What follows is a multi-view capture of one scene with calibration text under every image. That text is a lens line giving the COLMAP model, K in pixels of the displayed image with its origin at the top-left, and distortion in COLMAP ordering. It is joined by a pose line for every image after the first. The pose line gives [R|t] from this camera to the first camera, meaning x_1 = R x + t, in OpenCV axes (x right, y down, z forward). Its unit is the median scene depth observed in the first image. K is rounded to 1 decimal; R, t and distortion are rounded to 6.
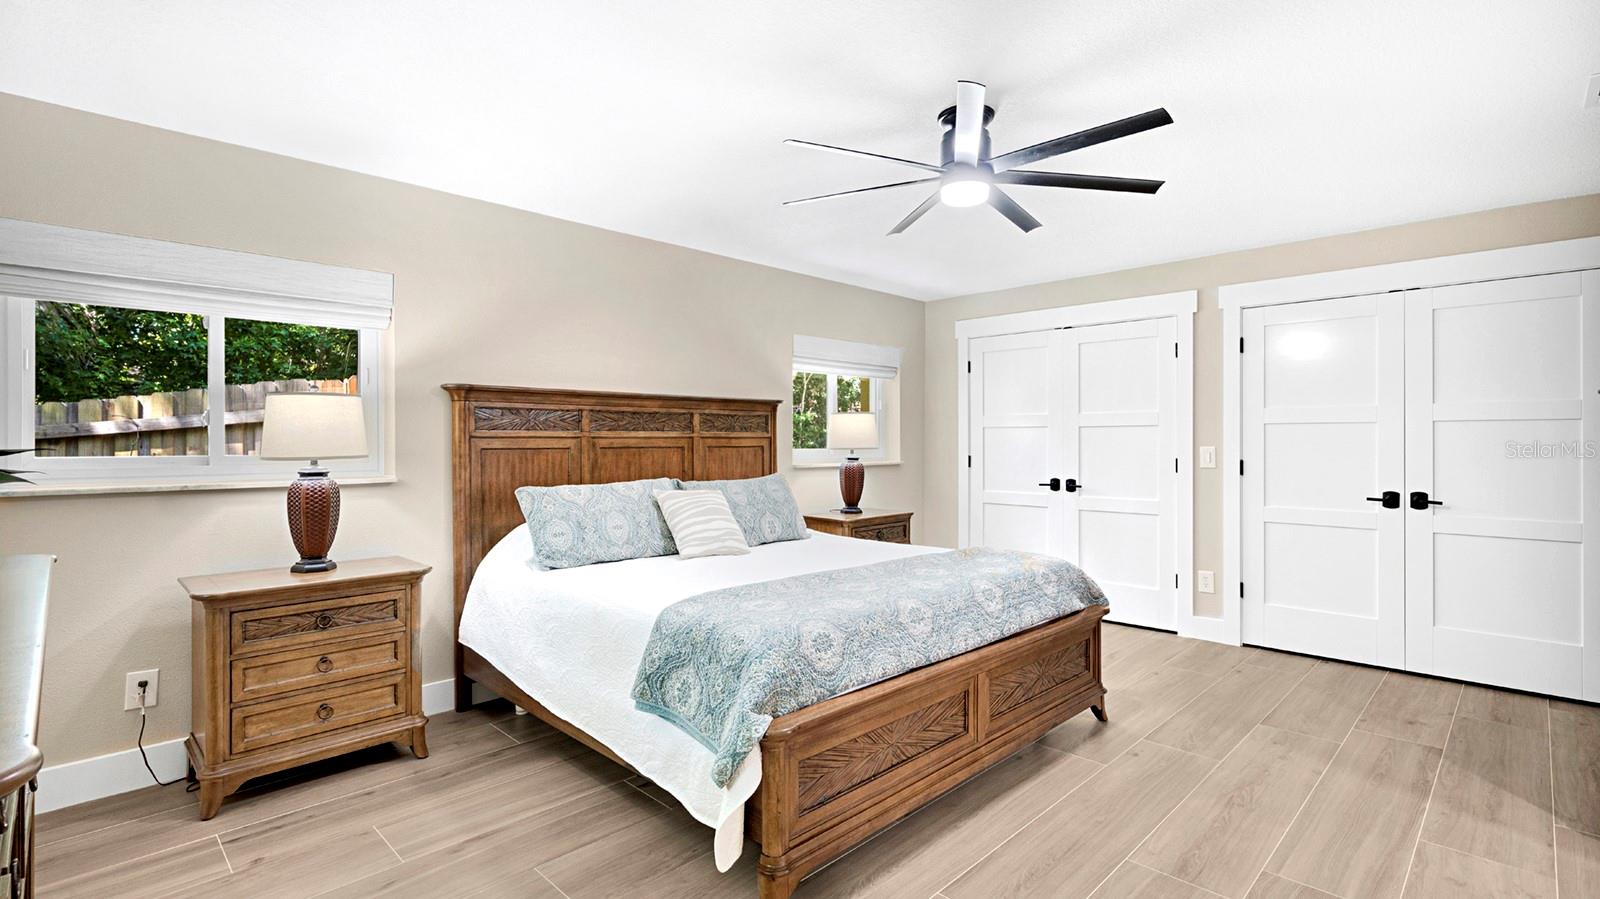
lens RADIAL K [[737.7, 0, 799.4], [0, 737.7, 443.9], [0, 0, 1]] dist [-0.002927, 0.003509]
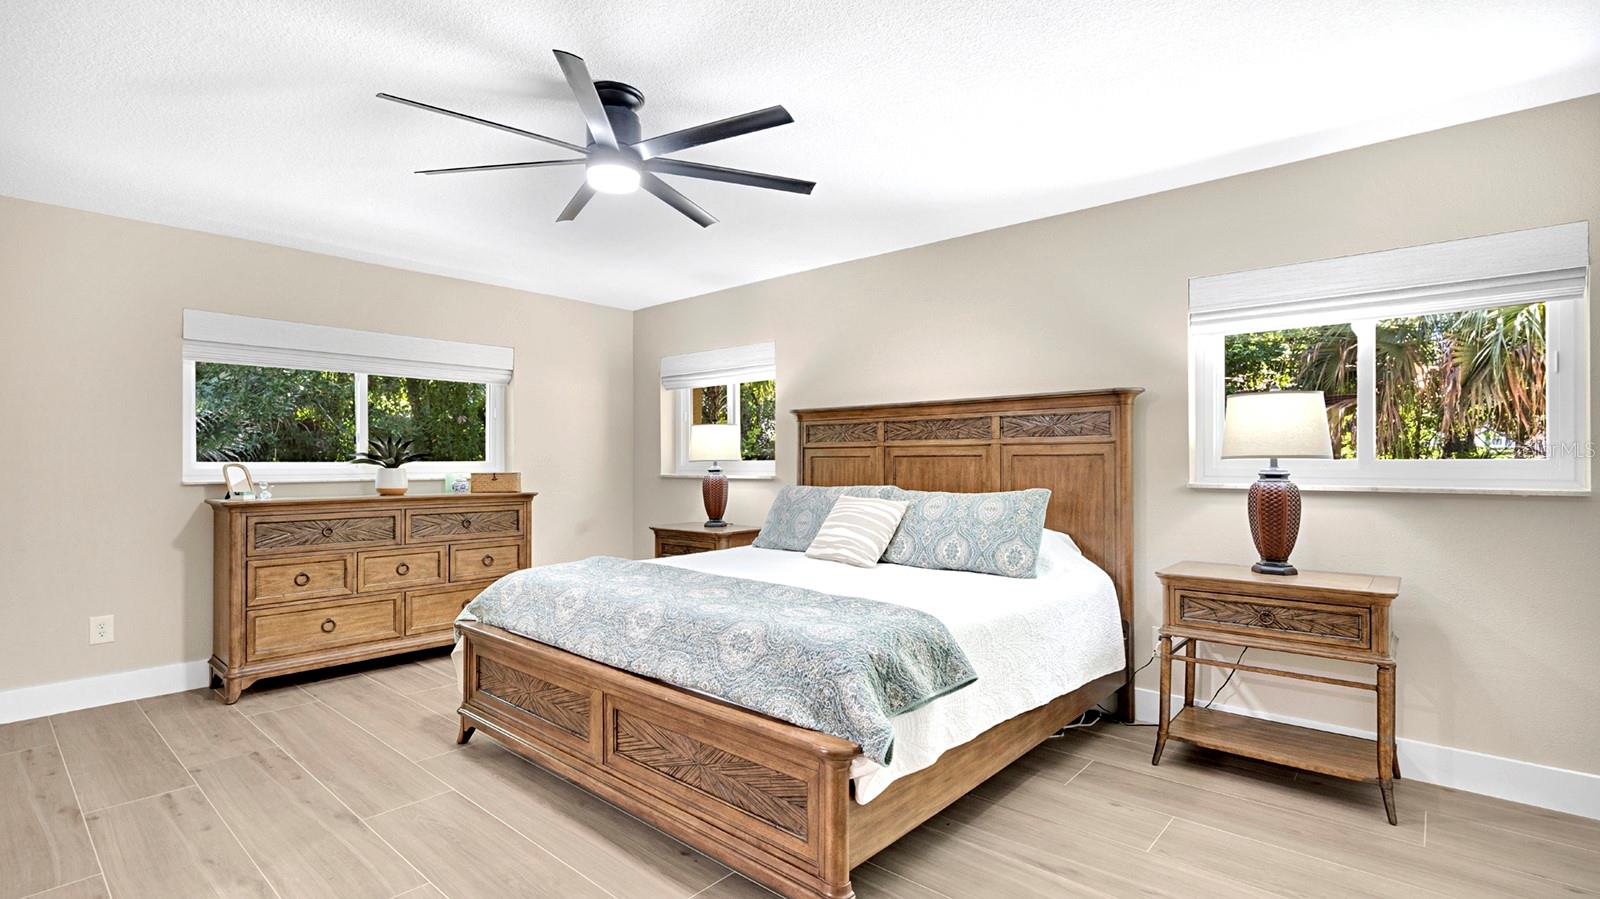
lens RADIAL K [[737.7, 0, 808.9], [0, 737.7, 464.6], [0, 0, 1]] dist [-0.002927, 0.003509]
pose [[0.075711, 0.018740, -0.996954, 0.889183], [0.009709, 0.999762, 0.019530, -0.004879], [0.997083, -0.011158, 0.075511, 0.877200]]
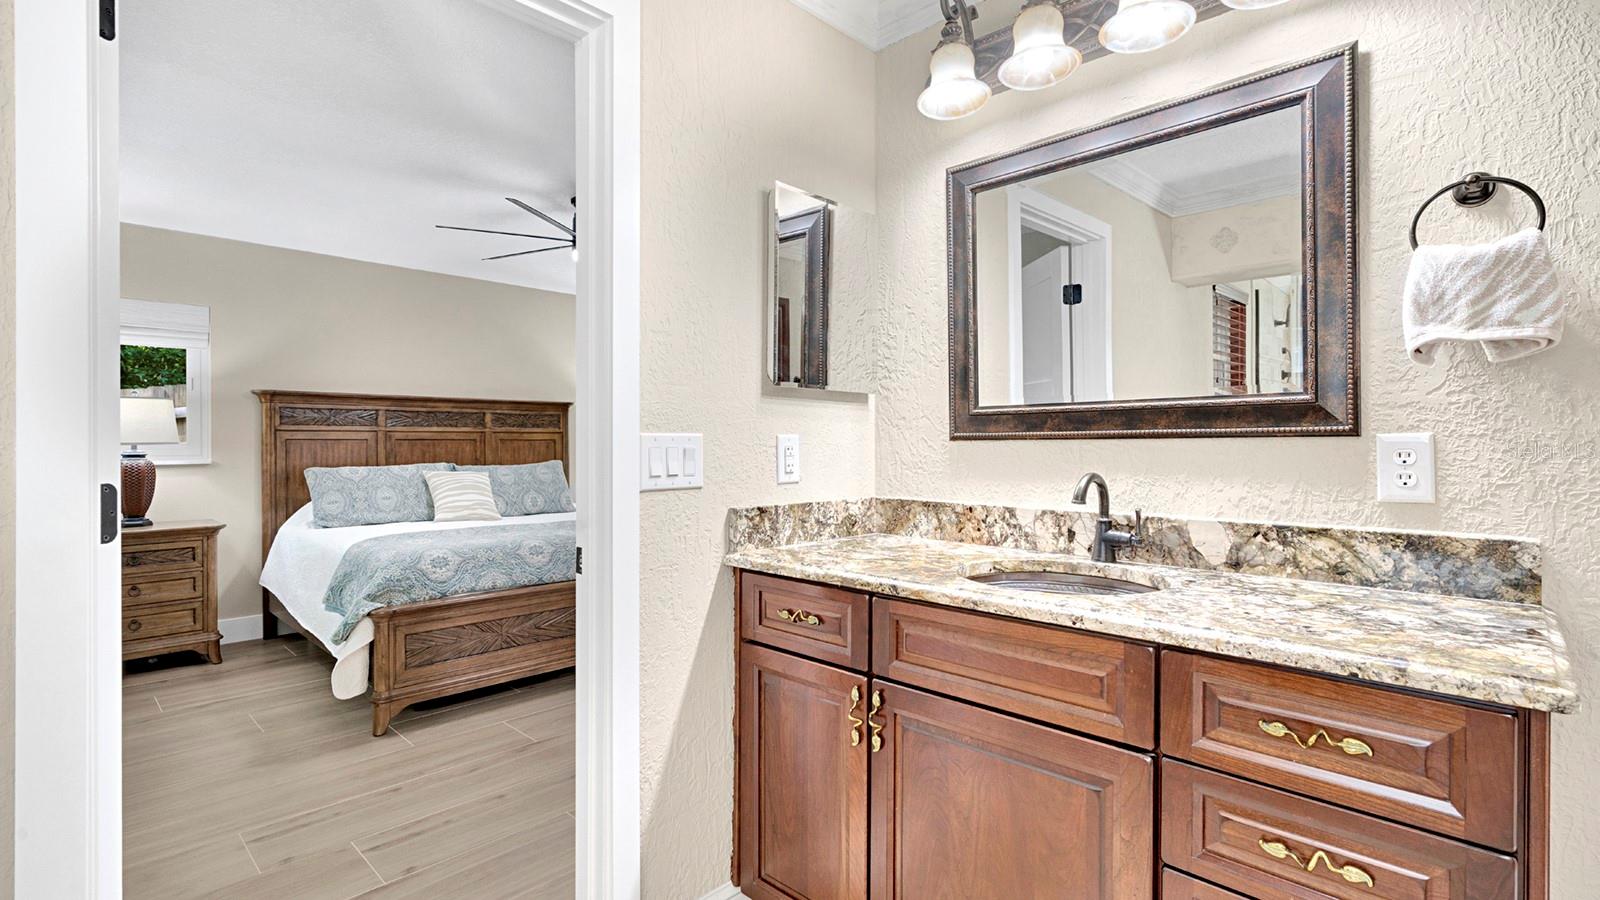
lens RADIAL K [[737.7, 0, 794.4], [0, 737.7, 441.6], [0, 0, 1]] dist [-0.002927, 0.003509]
pose [[0.999843, 0.000211, 0.017726, 0.440379], [-0.000122, 0.999988, -0.004996, 0.017014], [-0.017726, 0.004993, 0.999830, -0.318838]]
